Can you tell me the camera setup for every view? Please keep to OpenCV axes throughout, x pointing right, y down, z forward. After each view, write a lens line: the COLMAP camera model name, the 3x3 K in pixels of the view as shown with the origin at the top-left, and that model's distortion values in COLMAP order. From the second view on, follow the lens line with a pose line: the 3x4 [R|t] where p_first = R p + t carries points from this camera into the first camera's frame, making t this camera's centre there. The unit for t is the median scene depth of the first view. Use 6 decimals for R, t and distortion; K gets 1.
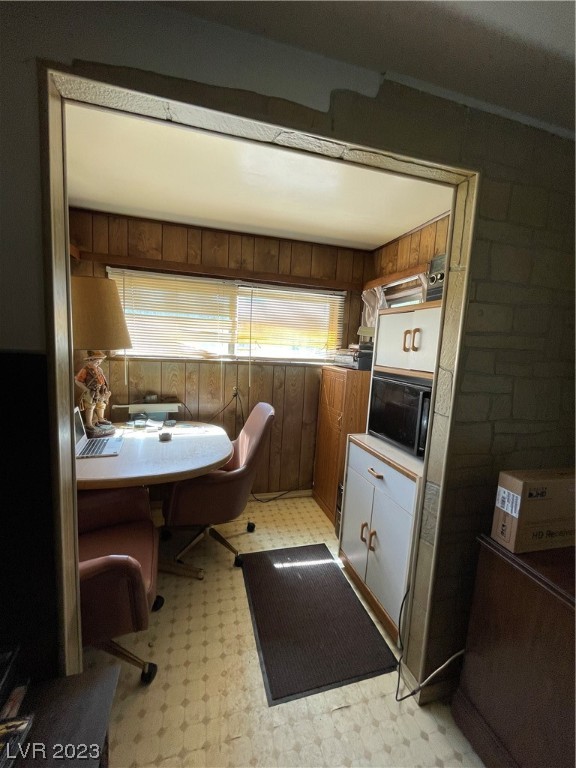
lens RADIAL K [[312.1, 0, 289.1], [0, 312.1, 383.2], [0, 0, 1]] dist [-0.003744, -0.000420]
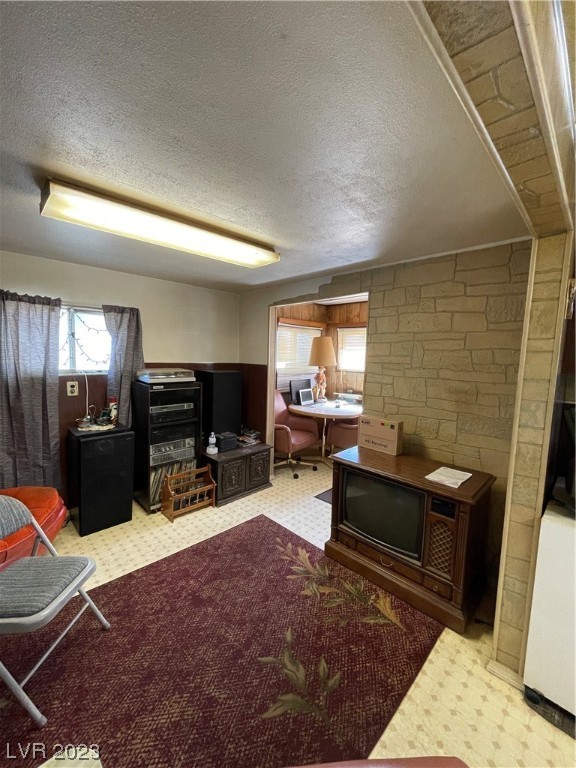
lens RADIAL K [[312.1, 0, 289.1], [0, 312.1, 383.2], [0, 0, 1]] dist [-0.003744, -0.000420]
pose [[0.487429, 0.042210, -0.872142, 2.185529], [-0.104978, 0.994419, -0.010543, 0.120154], [0.866829, 0.096695, 0.489139, -0.606906]]
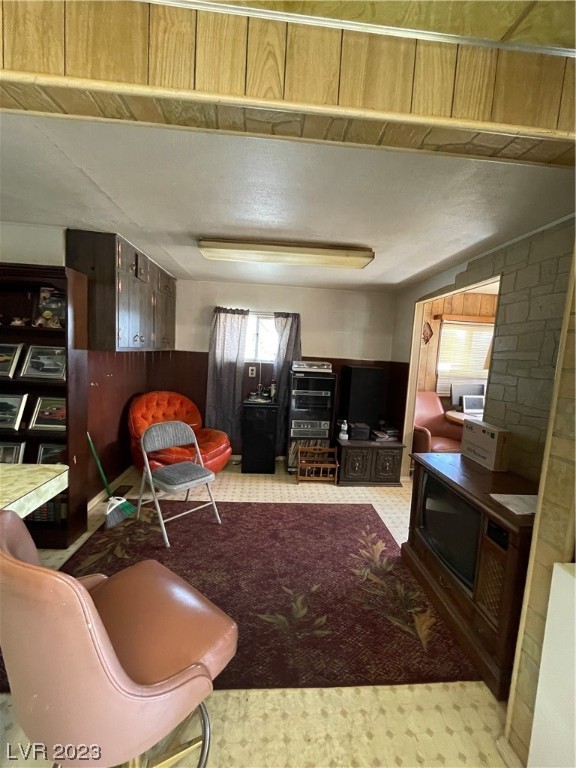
lens RADIAL K [[312.1, 0, 289.1], [0, 312.1, 383.2], [0, 0, 1]] dist [-0.003744, -0.000420]
pose [[-0.198548, 0.038132, -0.979349, 2.563357], [-0.178582, 0.981108, 0.074406, 0.107199], [0.963684, 0.189667, -0.187987, 0.152566]]
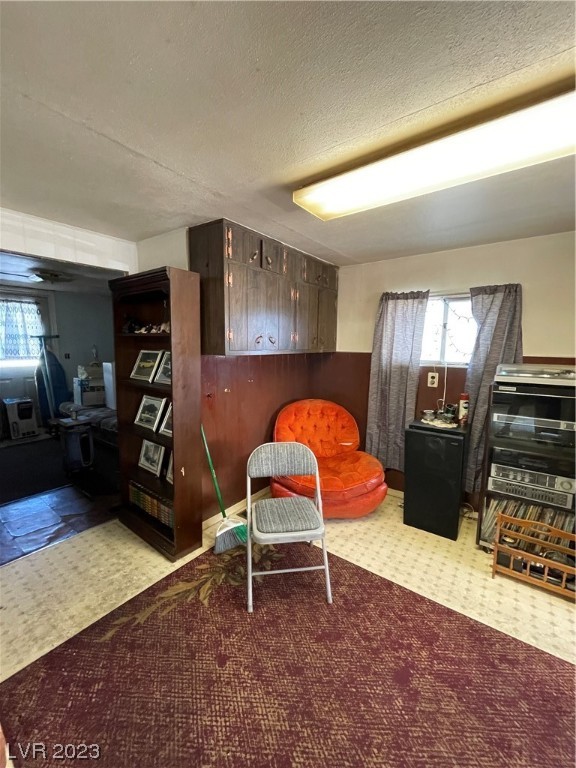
lens RADIAL K [[312.1, 0, 289.1], [0, 312.1, 383.2], [0, 0, 1]] dist [-0.003744, -0.000420]
pose [[-0.786585, 0.014790, -0.617305, 1.646394], [-0.125476, 0.975027, 0.183245, 0.041662], [0.604599, 0.221595, -0.765085, 0.250105]]
